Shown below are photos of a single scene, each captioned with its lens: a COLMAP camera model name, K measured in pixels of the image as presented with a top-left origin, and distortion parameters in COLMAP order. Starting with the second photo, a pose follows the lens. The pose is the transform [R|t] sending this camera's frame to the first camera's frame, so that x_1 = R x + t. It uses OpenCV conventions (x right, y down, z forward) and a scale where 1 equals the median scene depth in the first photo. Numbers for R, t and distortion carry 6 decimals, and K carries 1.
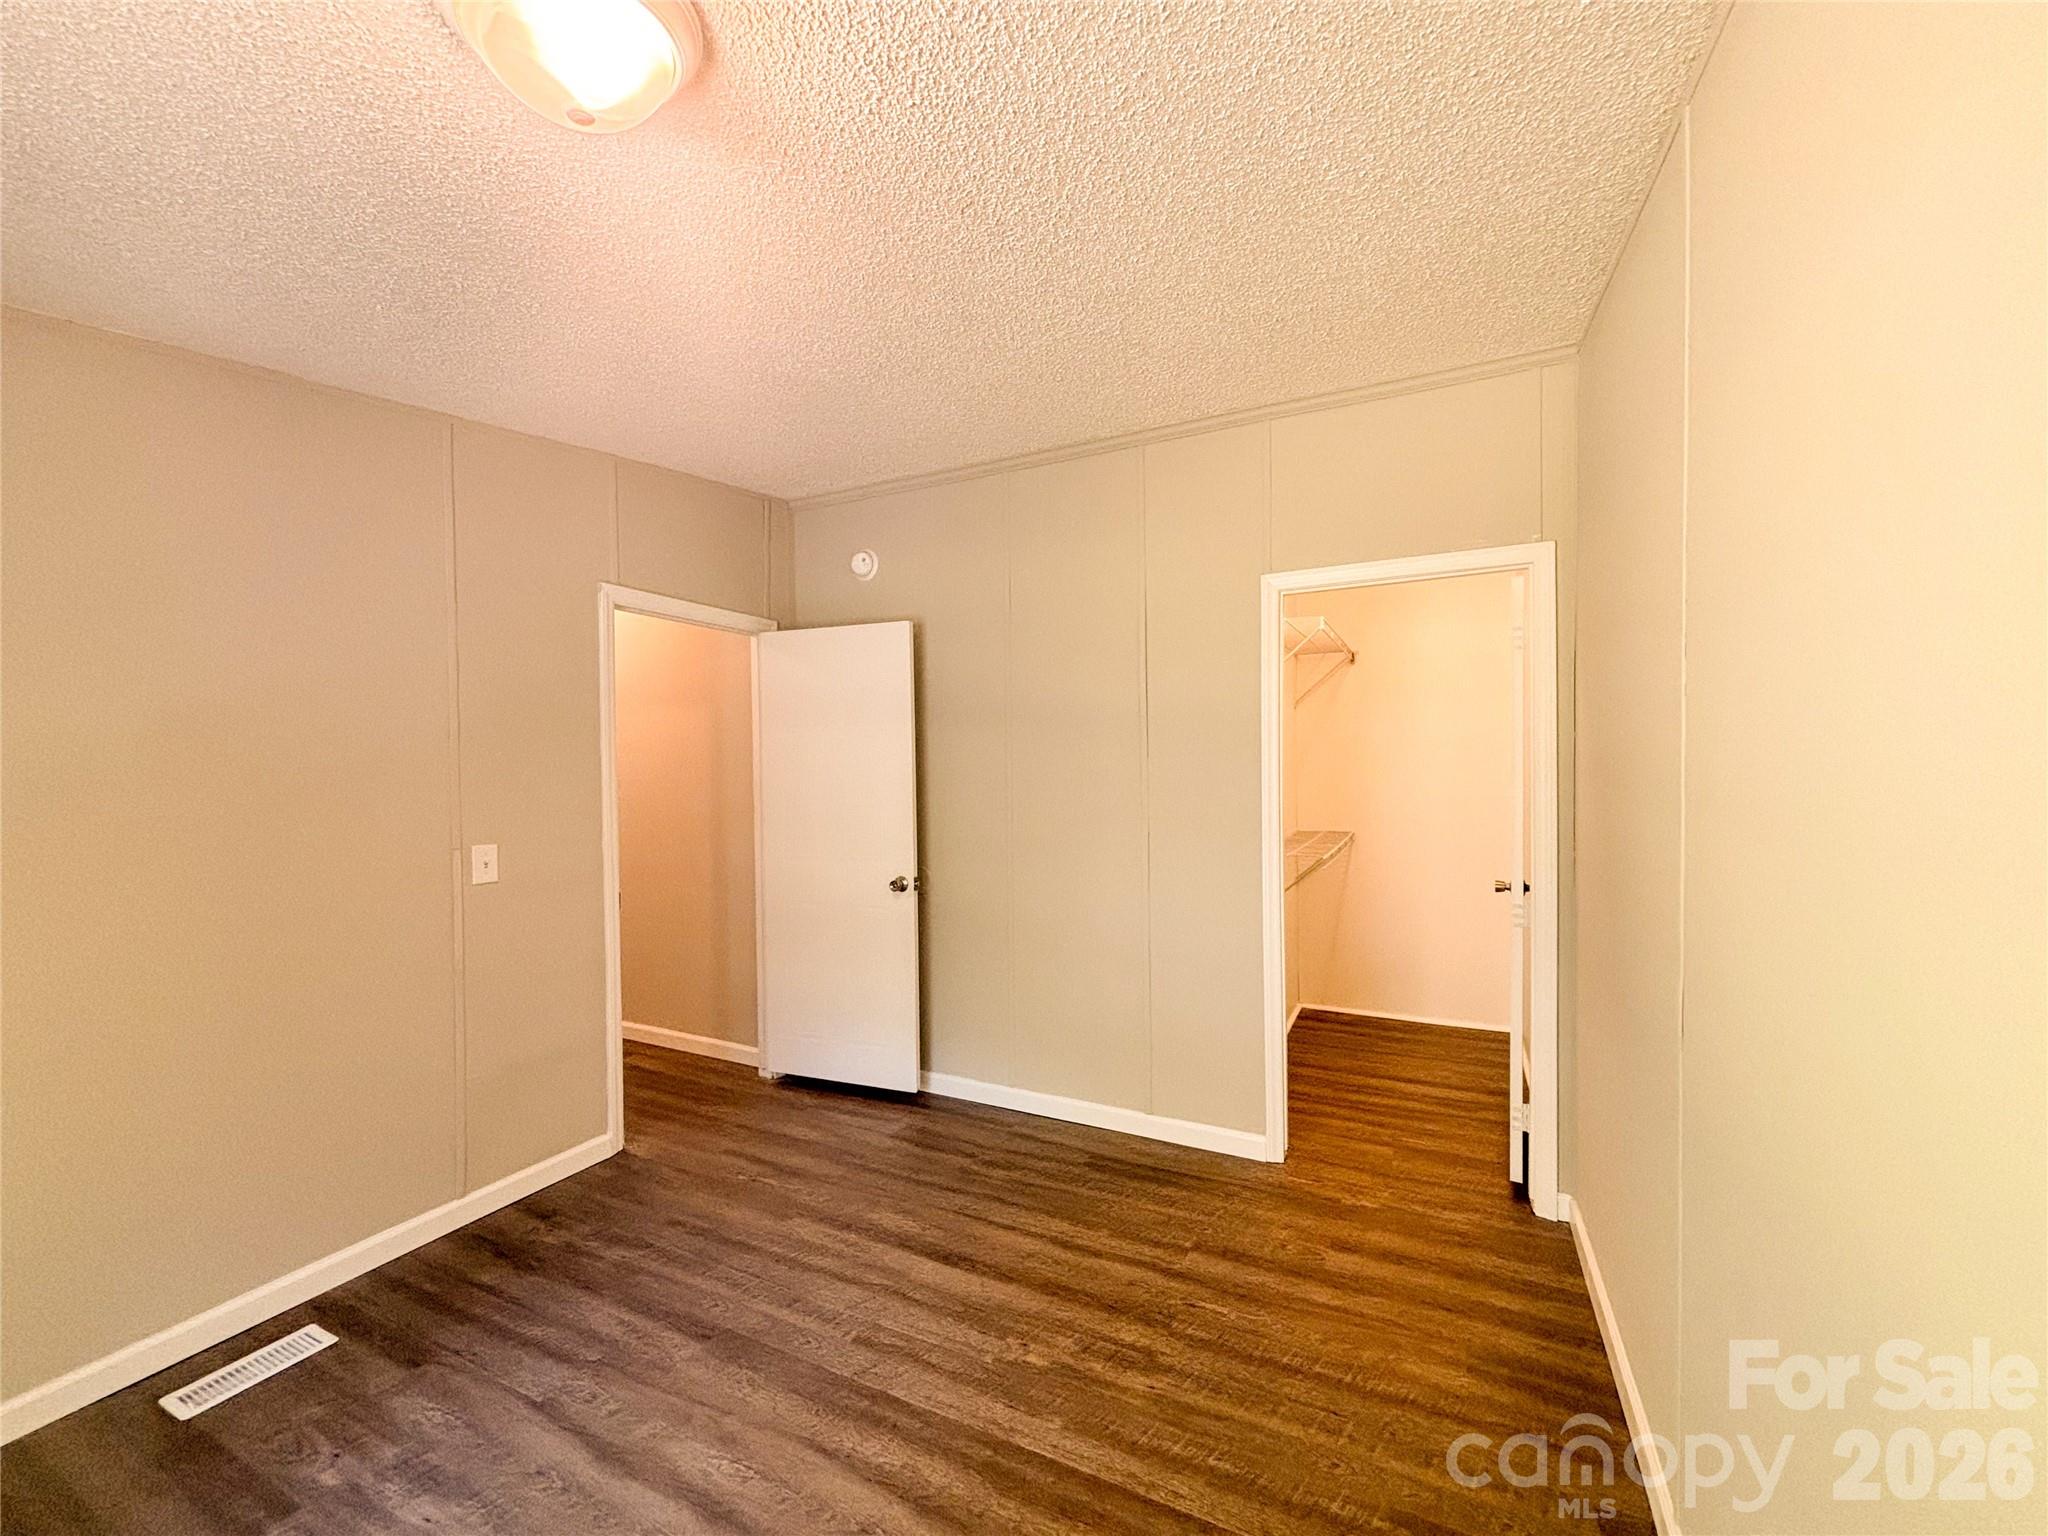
lens RADIAL K [[827.6, 0, 1031.7], [0, 827.6, 769.6], [0, 0, 1]] dist [0.000376, 0.000466]
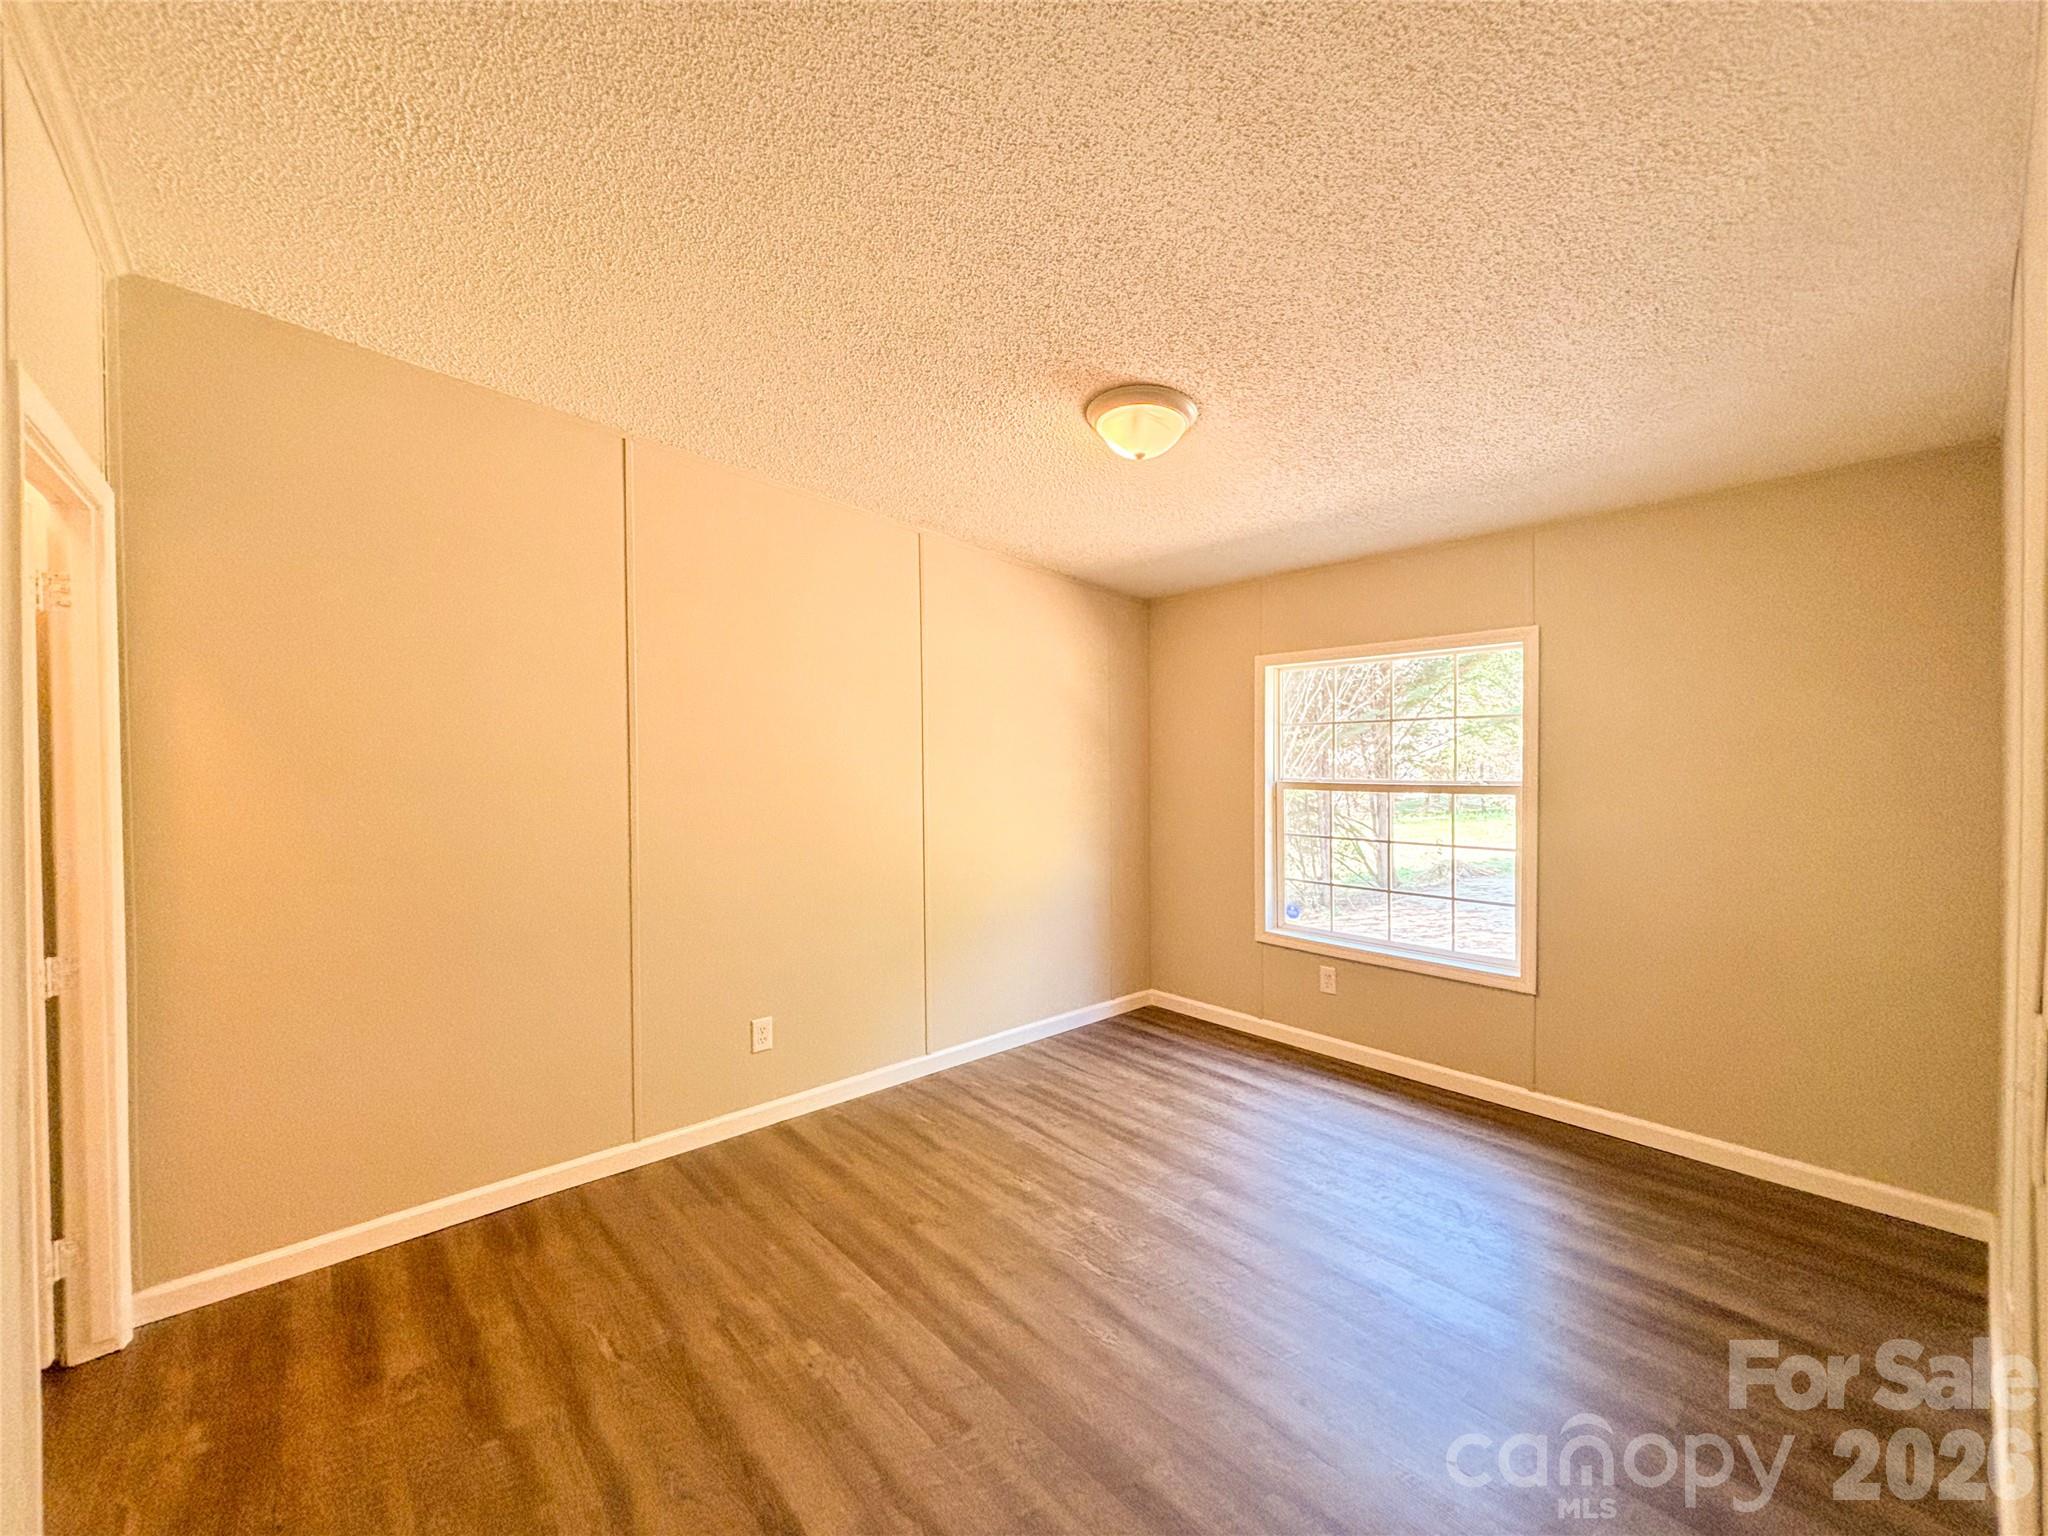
lens RADIAL K [[827.6, 0, 1031.7], [0, 827.6, 769.6], [0, 0, 1]] dist [0.000376, 0.000466]
pose [[-0.928358, 0.017999, 0.371251, -0.627149], [0.022890, 0.999700, 0.008771, 0.010258], [-0.370982, 0.016640, -0.928491, 1.828030]]
